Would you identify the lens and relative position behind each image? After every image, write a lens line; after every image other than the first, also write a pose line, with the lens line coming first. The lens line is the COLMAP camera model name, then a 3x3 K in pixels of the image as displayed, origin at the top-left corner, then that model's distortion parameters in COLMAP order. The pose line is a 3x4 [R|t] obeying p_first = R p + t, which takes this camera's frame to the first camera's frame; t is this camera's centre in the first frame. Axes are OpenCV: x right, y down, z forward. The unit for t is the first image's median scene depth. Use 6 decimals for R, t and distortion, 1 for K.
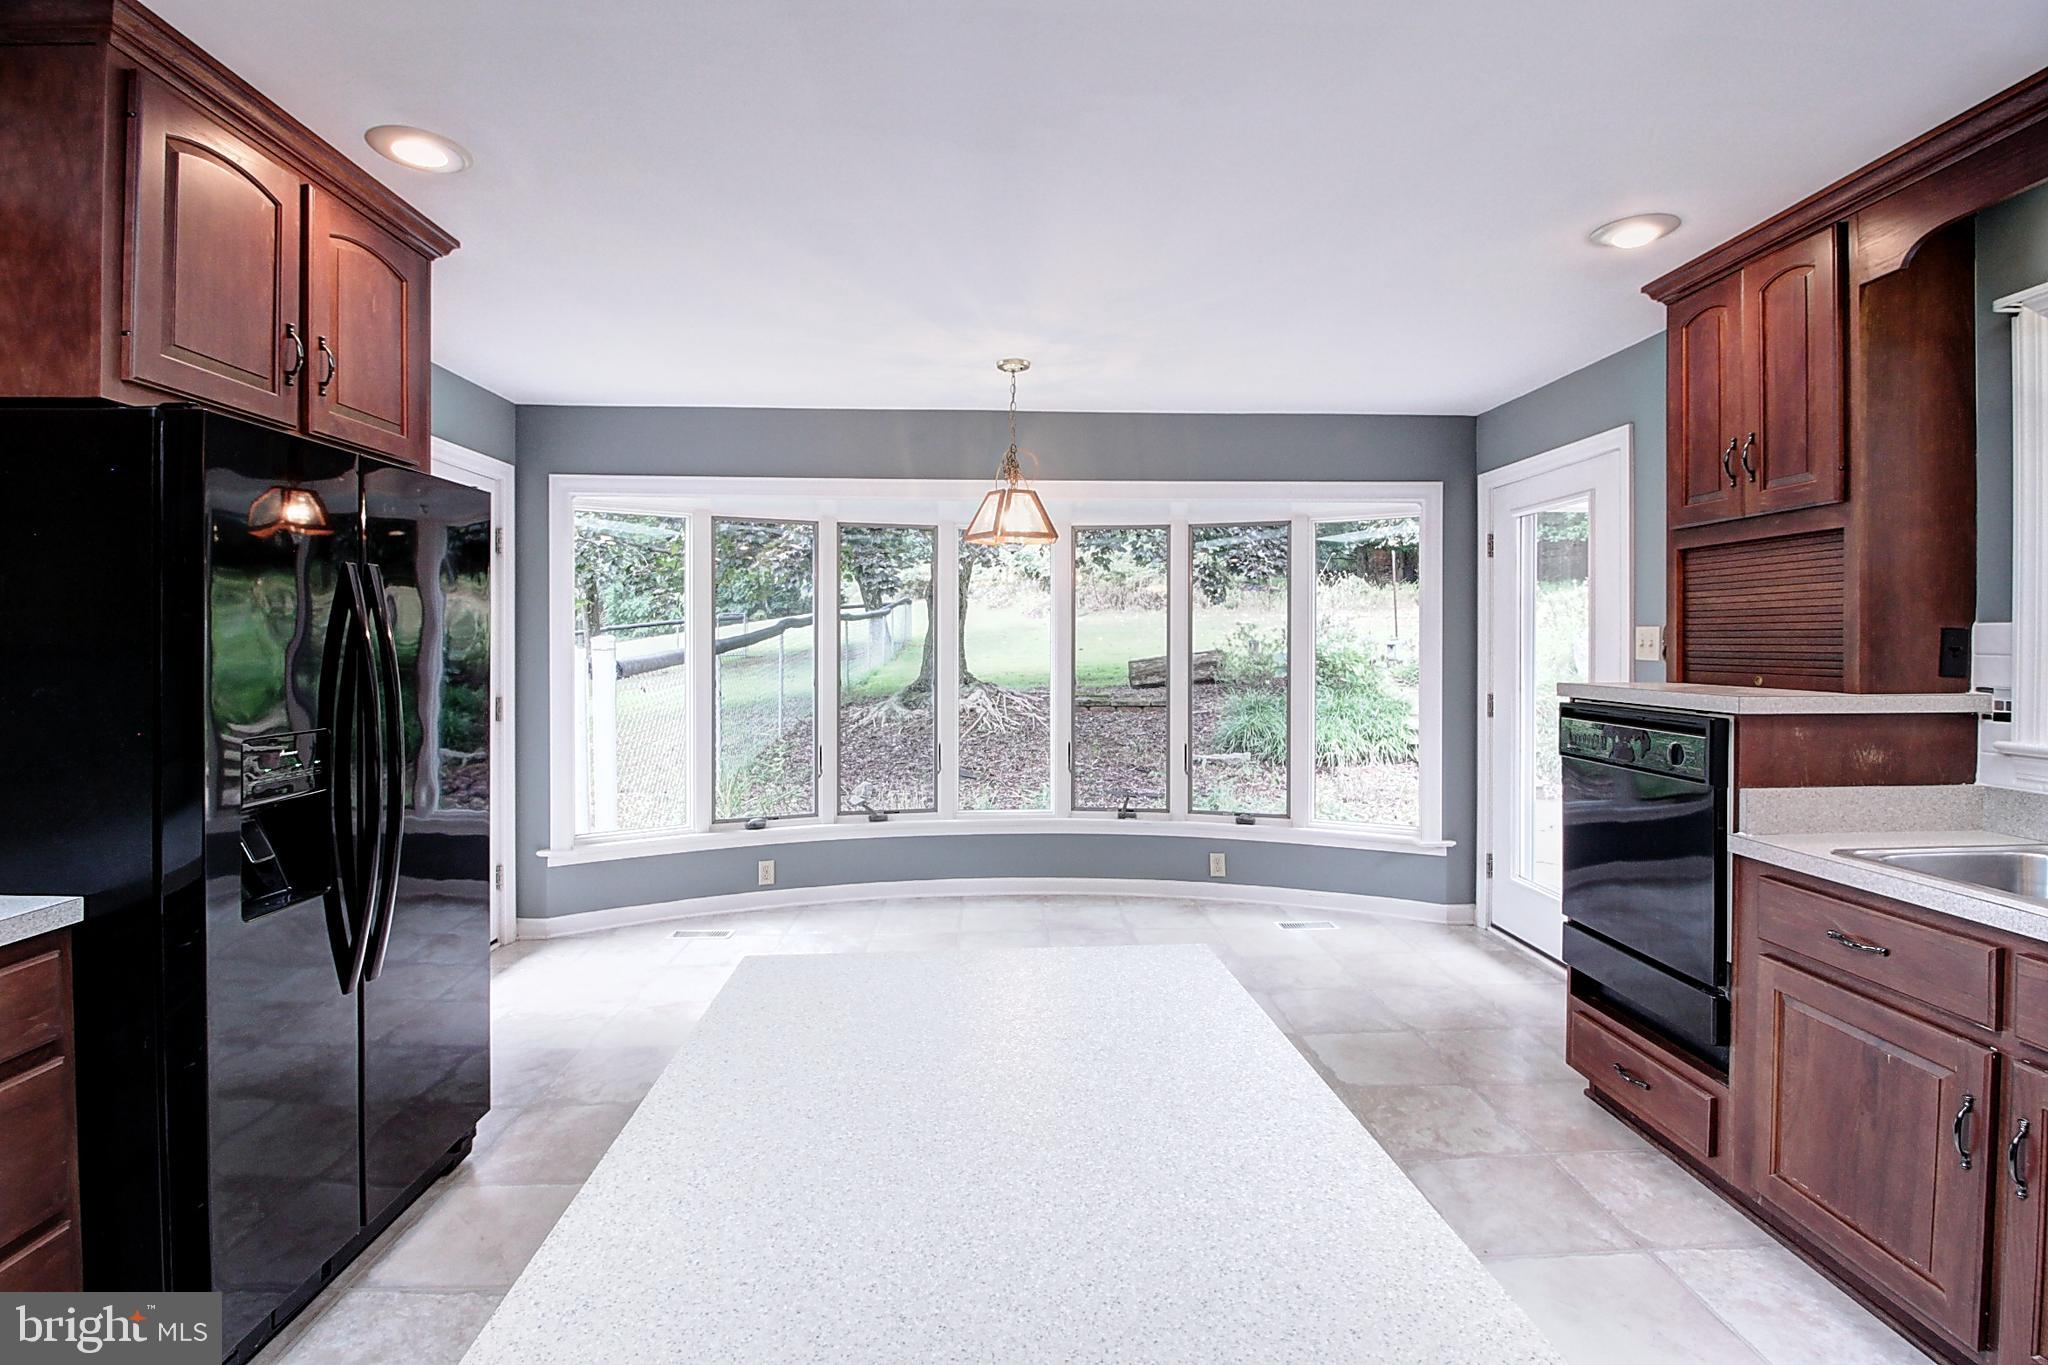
lens RADIAL K [[968.1, 0, 1038.4], [0, 968.1, 652.2], [0, 0, 1]] dist [0.012103, -0.021723]
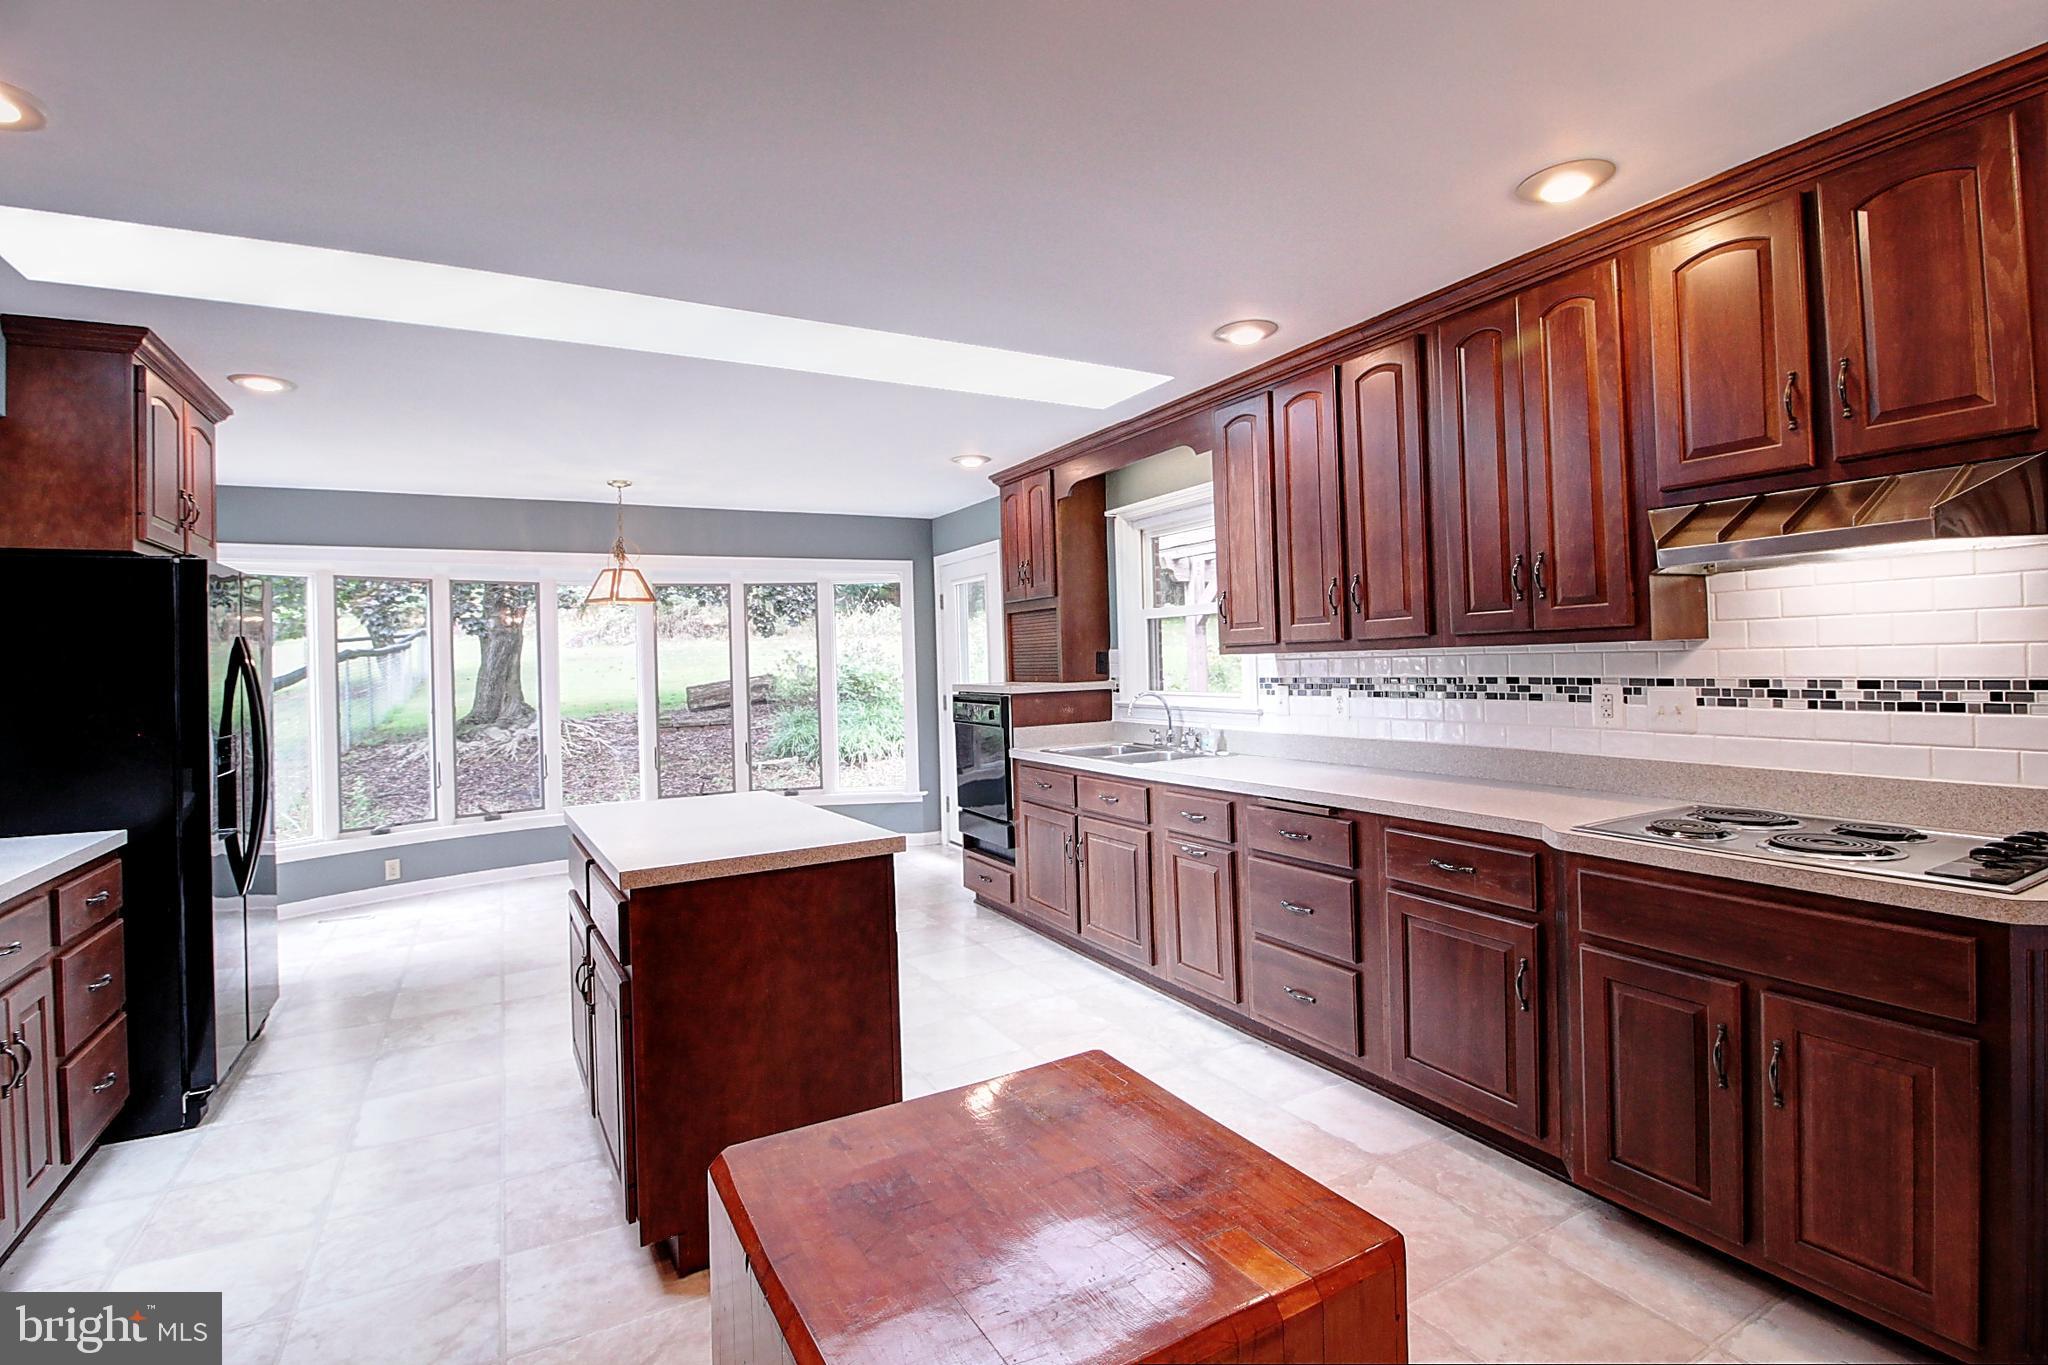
lens RADIAL K [[968.1, 0, 1038.4], [0, 968.1, 652.2], [0, 0, 1]] dist [0.012103, -0.021723]
pose [[0.898068, -0.022910, 0.439260, -0.106545], [0.033615, 0.999297, -0.016608, 0.004617], [-0.438571, 0.029681, 0.898206, -0.582625]]
